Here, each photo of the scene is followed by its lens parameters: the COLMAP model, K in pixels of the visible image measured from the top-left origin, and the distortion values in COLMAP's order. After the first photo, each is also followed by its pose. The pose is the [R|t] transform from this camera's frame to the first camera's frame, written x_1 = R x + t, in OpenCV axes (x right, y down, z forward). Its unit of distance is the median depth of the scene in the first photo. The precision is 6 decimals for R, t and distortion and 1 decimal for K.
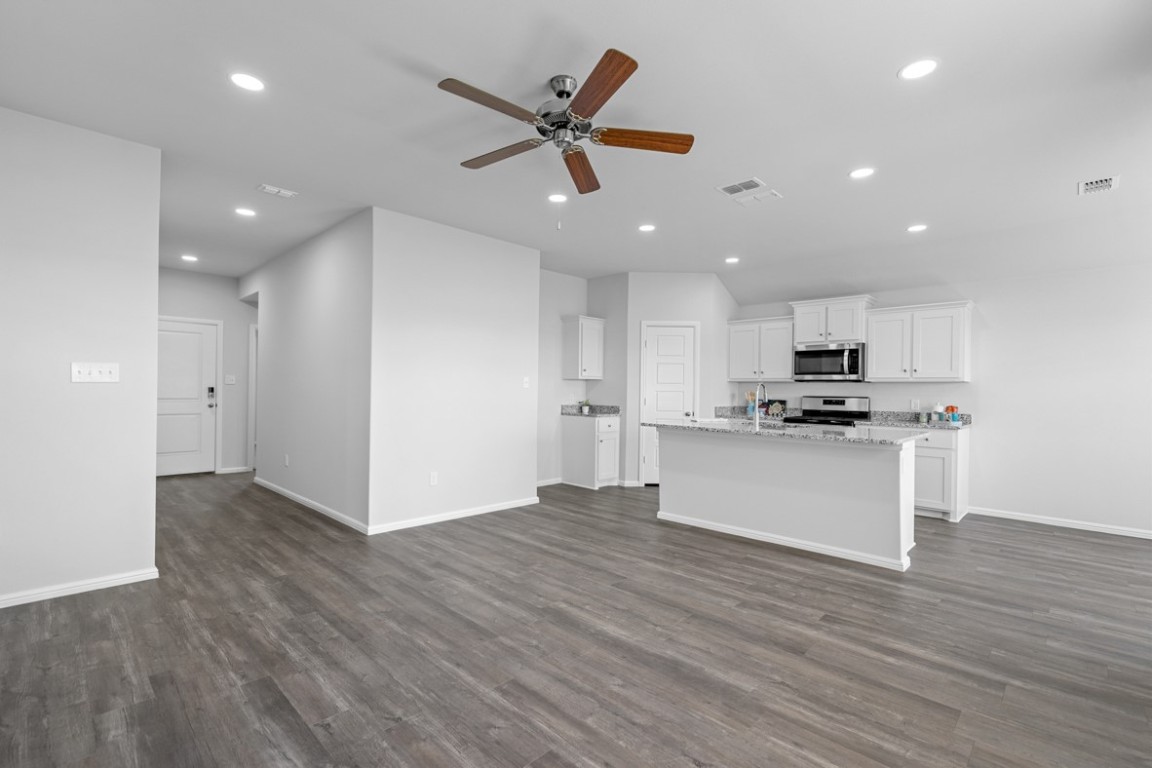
lens RADIAL K [[525.0, 0, 578.0], [0, 525.0, 383.3], [0, 0, 1]] dist [-0.007837, 0.001934]
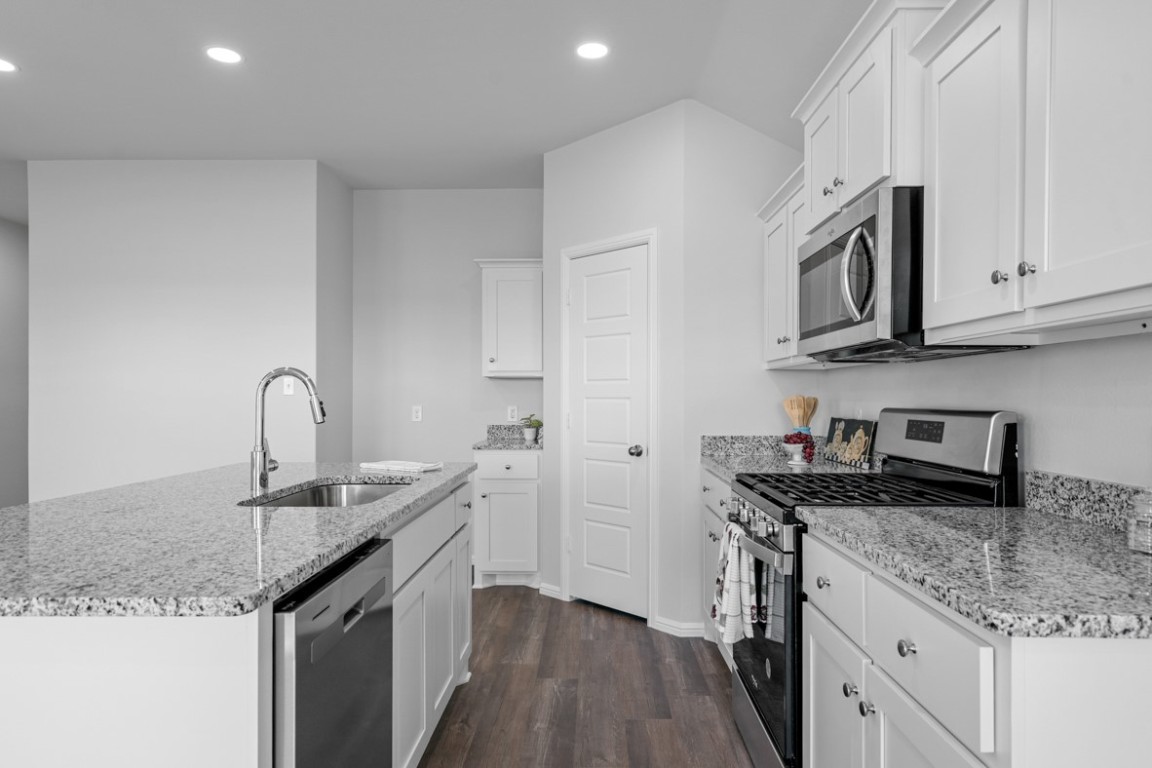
lens RADIAL K [[691.0, 0, 574.7], [0, 691.0, 399.8], [0, 0, 1]] dist [-0.005513, 0.008255]
pose [[0.680405, -0.010604, -0.732760, 0.725052], [0.015784, 0.999875, 0.000186, 0.020204], [0.732667, -0.011693, 0.680487, 0.723263]]
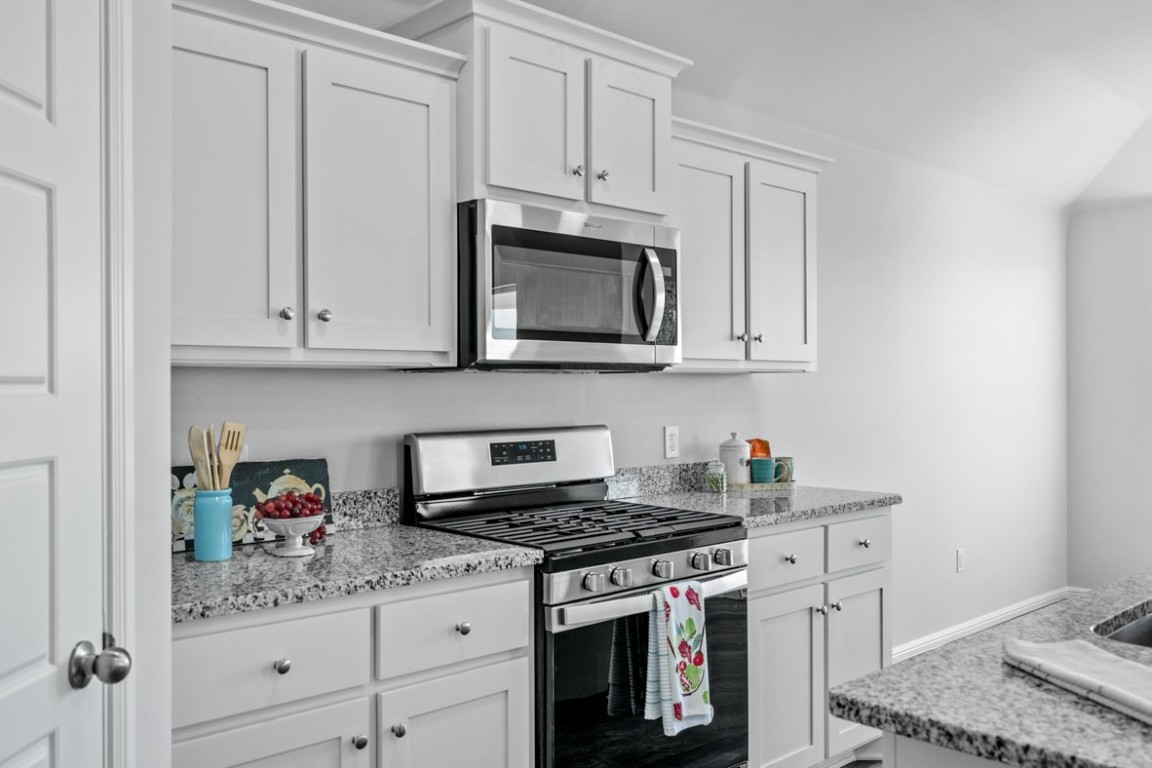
lens RADIAL K [[1002.1, 0, 581.4], [0, 1002.1, 390.4], [0, 0, 1]] dist [0.003911, 0.004387]
pose [[0.035068, -0.018981, 0.999205, 0.011154], [-0.007372, 0.999788, 0.019251, -0.003156], [-0.999358, -0.008041, 0.034921, 1.105614]]
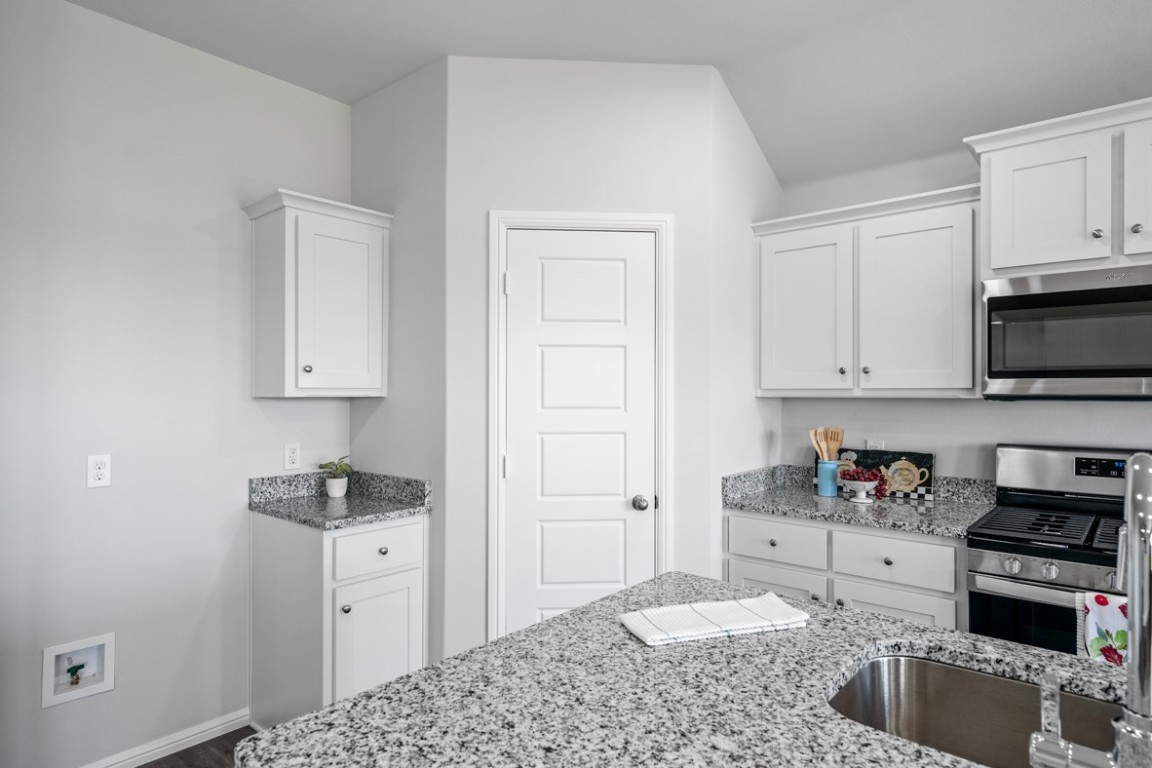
lens RADIAL K [[656.5, 0, 576.5], [0, 656.5, 385.0], [0, 0, 1]] dist [0.005262, 0.003451]
pose [[0.997727, -0.011614, 0.066373, 0.180358], [0.011610, 0.999933, 0.000439, -0.017265], [-0.066373, 0.000333, 0.997795, 0.747961]]
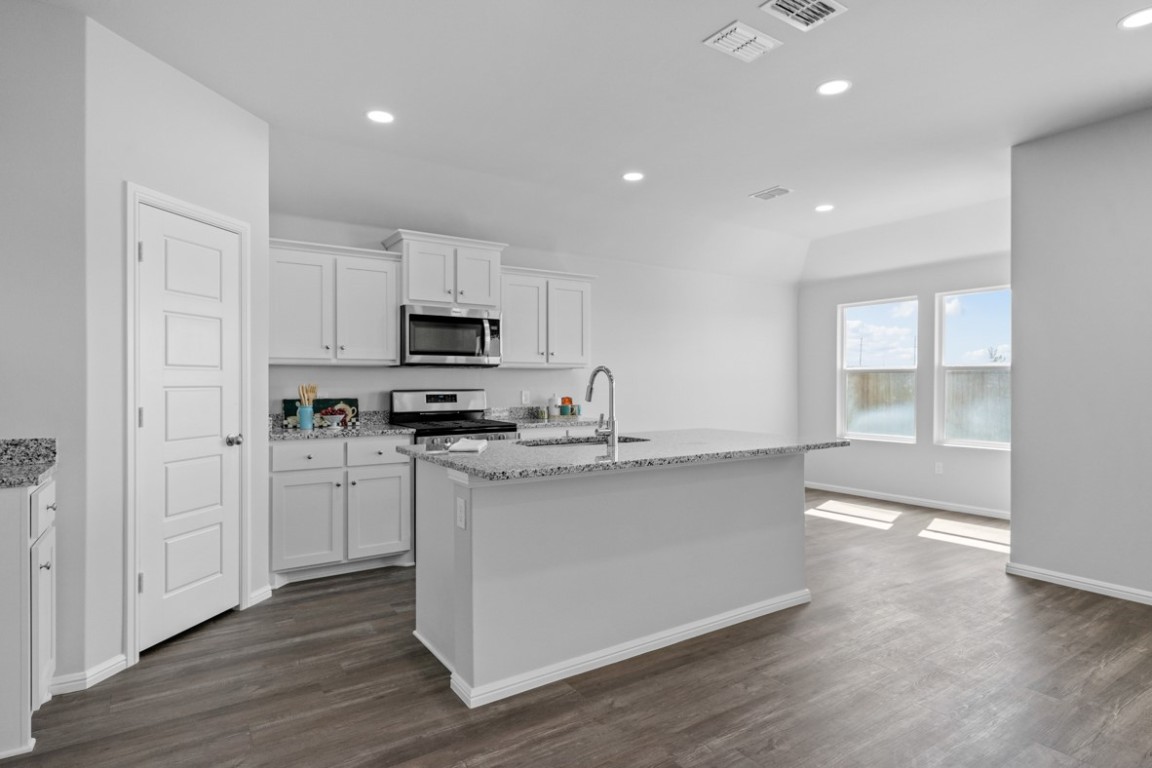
lens RADIAL K [[622.6, 0, 579.7], [0, 622.6, 384.4], [0, 0, 1]] dist [0.009580, -0.007587]
pose [[0.207541, -0.016683, 0.978084, -0.269404], [-0.005453, 0.999819, 0.018211, 0.004361], [-0.978211, -0.009113, 0.207412, 0.776970]]
